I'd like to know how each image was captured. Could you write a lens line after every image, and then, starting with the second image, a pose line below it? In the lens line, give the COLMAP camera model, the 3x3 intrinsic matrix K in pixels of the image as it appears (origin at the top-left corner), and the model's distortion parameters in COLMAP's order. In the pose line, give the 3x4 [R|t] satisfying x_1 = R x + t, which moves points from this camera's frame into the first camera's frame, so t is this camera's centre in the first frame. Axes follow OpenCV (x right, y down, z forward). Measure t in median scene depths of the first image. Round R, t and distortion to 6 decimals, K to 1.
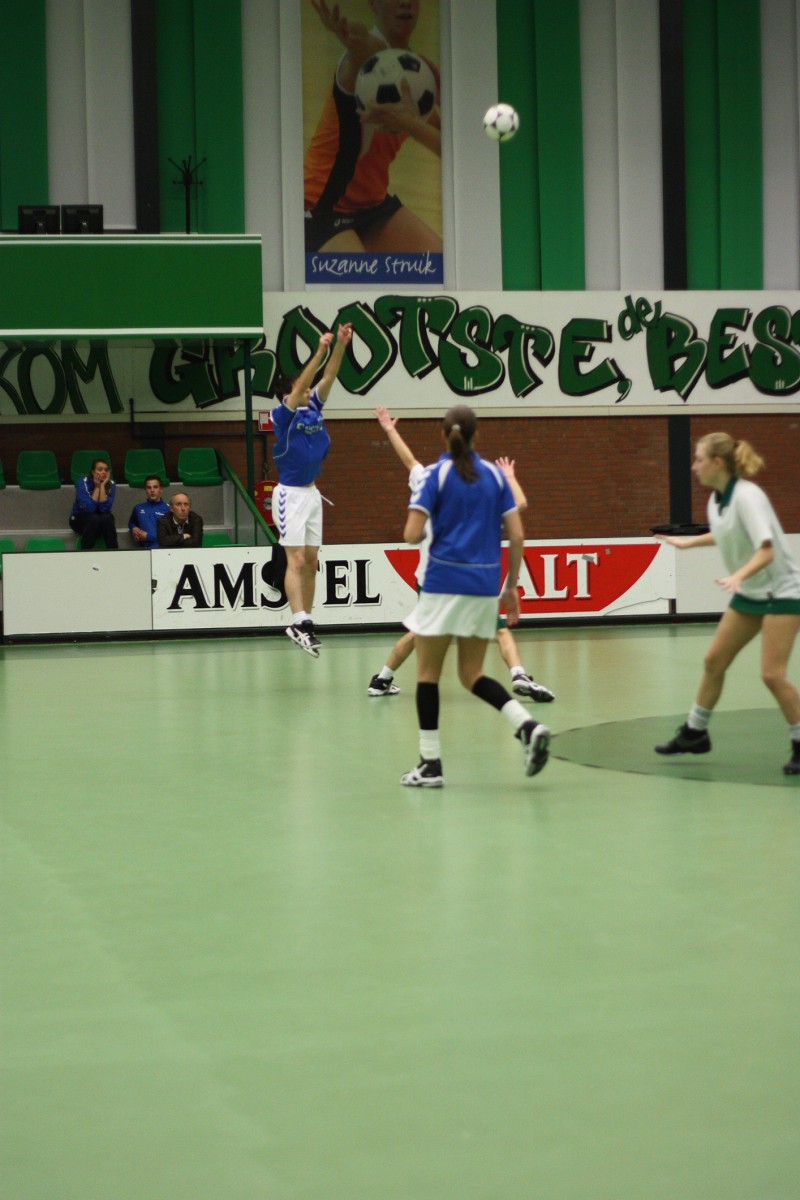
lens RADIAL K [[2857.4, 0, 386.8], [0, 2857.4, 603.2], [0, 0, 1]] dist [-0.092568, 0.000000]
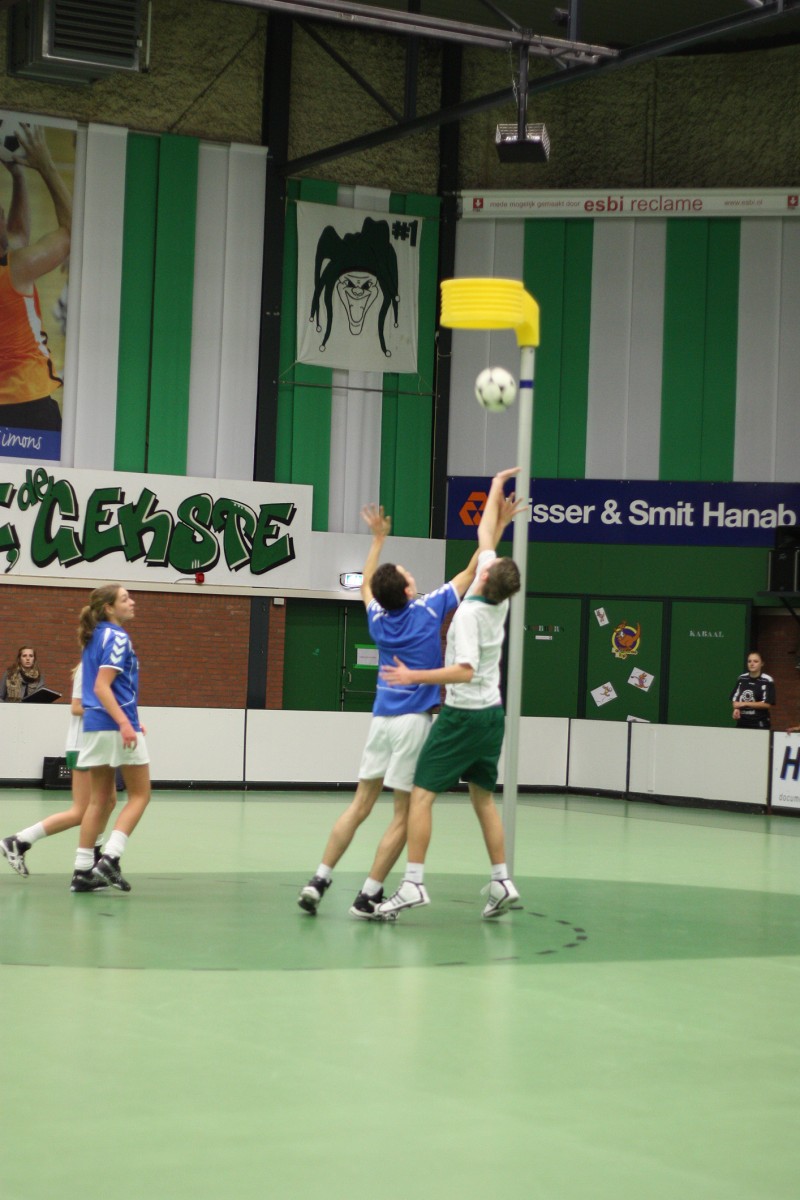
lens RADIAL K [[2857.4, 0, 407.7], [0, 2857.4, 591.0], [0, 0, 1]] dist [-0.092568, 0.000000]
pose [[0.948957, 0.061483, 0.309354, -0.187005], [-0.041792, 0.996679, -0.069885, 0.005522], [-0.312624, 0.053389, 0.948375, -0.045225]]
